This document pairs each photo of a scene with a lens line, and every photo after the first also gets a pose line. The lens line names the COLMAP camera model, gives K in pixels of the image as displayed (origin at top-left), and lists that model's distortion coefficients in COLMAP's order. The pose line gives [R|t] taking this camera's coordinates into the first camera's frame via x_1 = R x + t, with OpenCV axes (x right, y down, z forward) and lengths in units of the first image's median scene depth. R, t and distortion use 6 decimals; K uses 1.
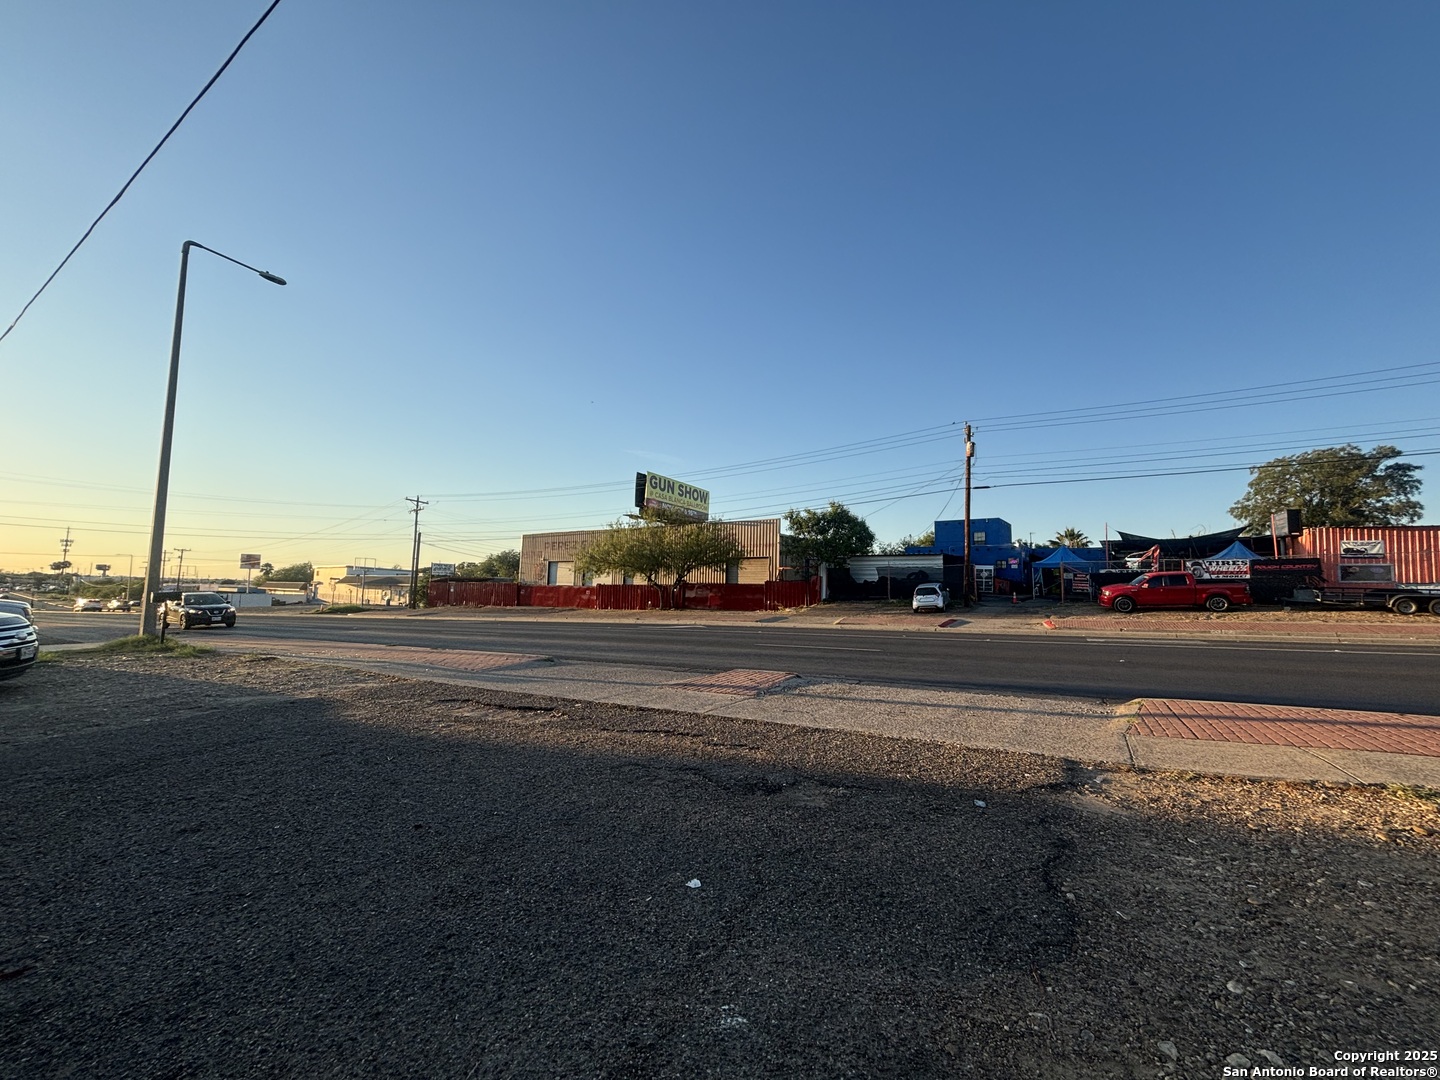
lens RADIAL K [[581.7, 0, 715.1], [0, 581.7, 538.0], [0, 0, 1]] dist [0.001623, 0.002165]
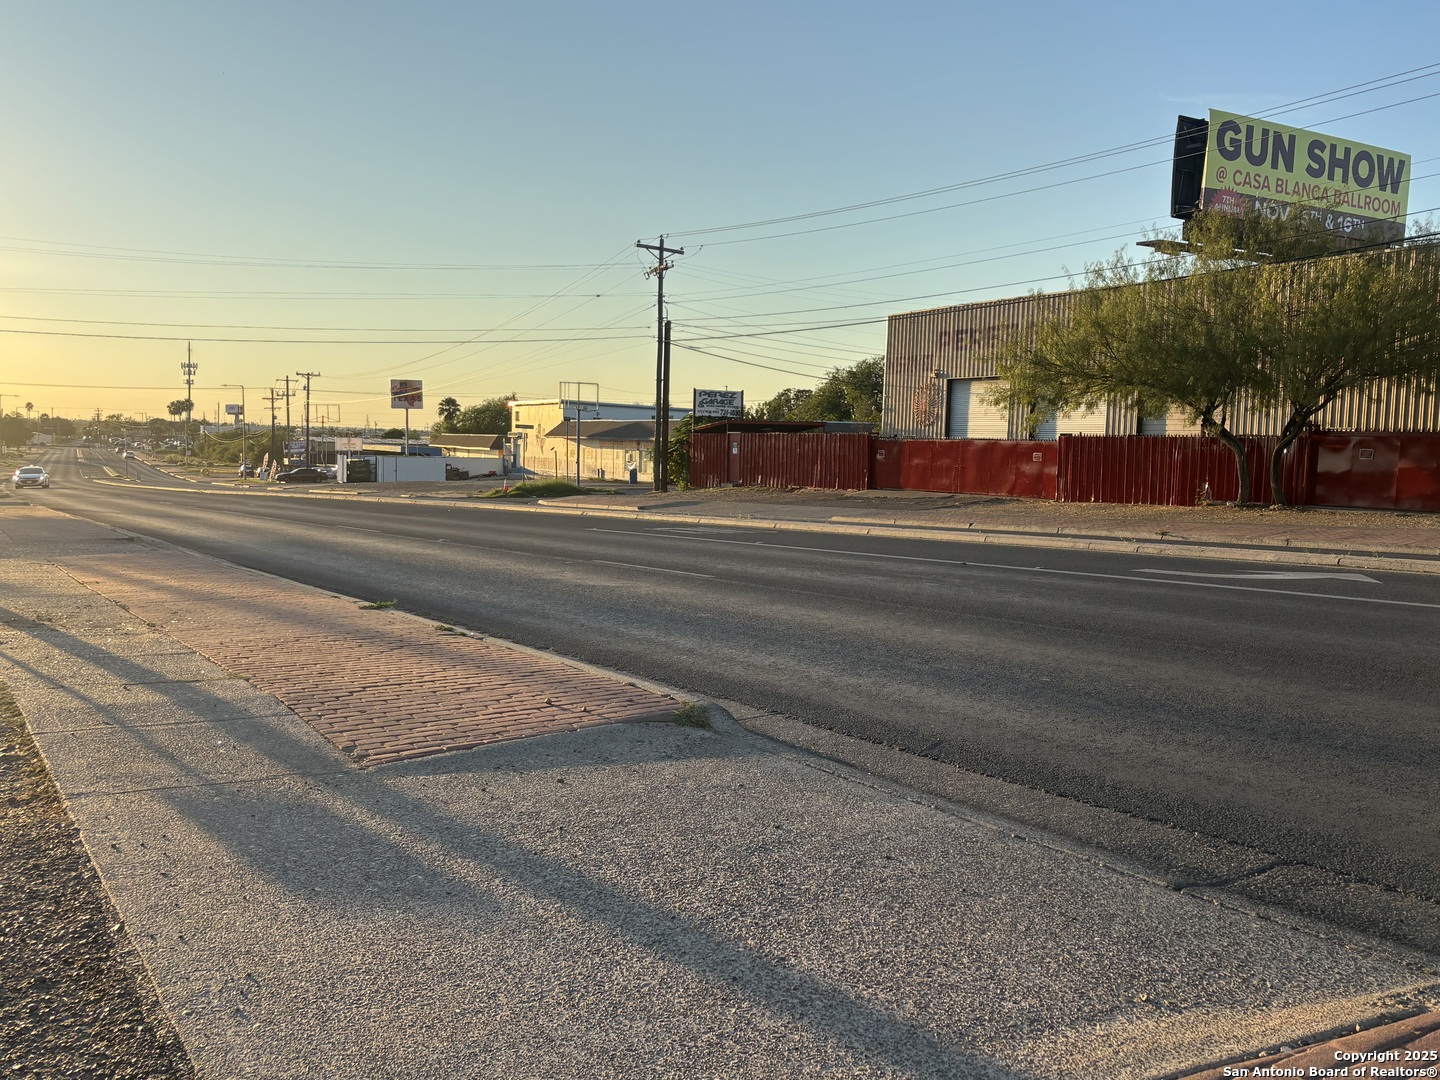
lens RADIAL K [[1324.8, 0, 720.0], [0, 1324.8, 540.0], [0, 0, 1]] dist [0.035041, 0.002756]
pose [[0.887573, 0.033373, -0.459456, -0.000970], [0.038532, 0.988499, 0.146236, 0.011113], [0.459052, -0.147499, 0.876079, 0.123252]]
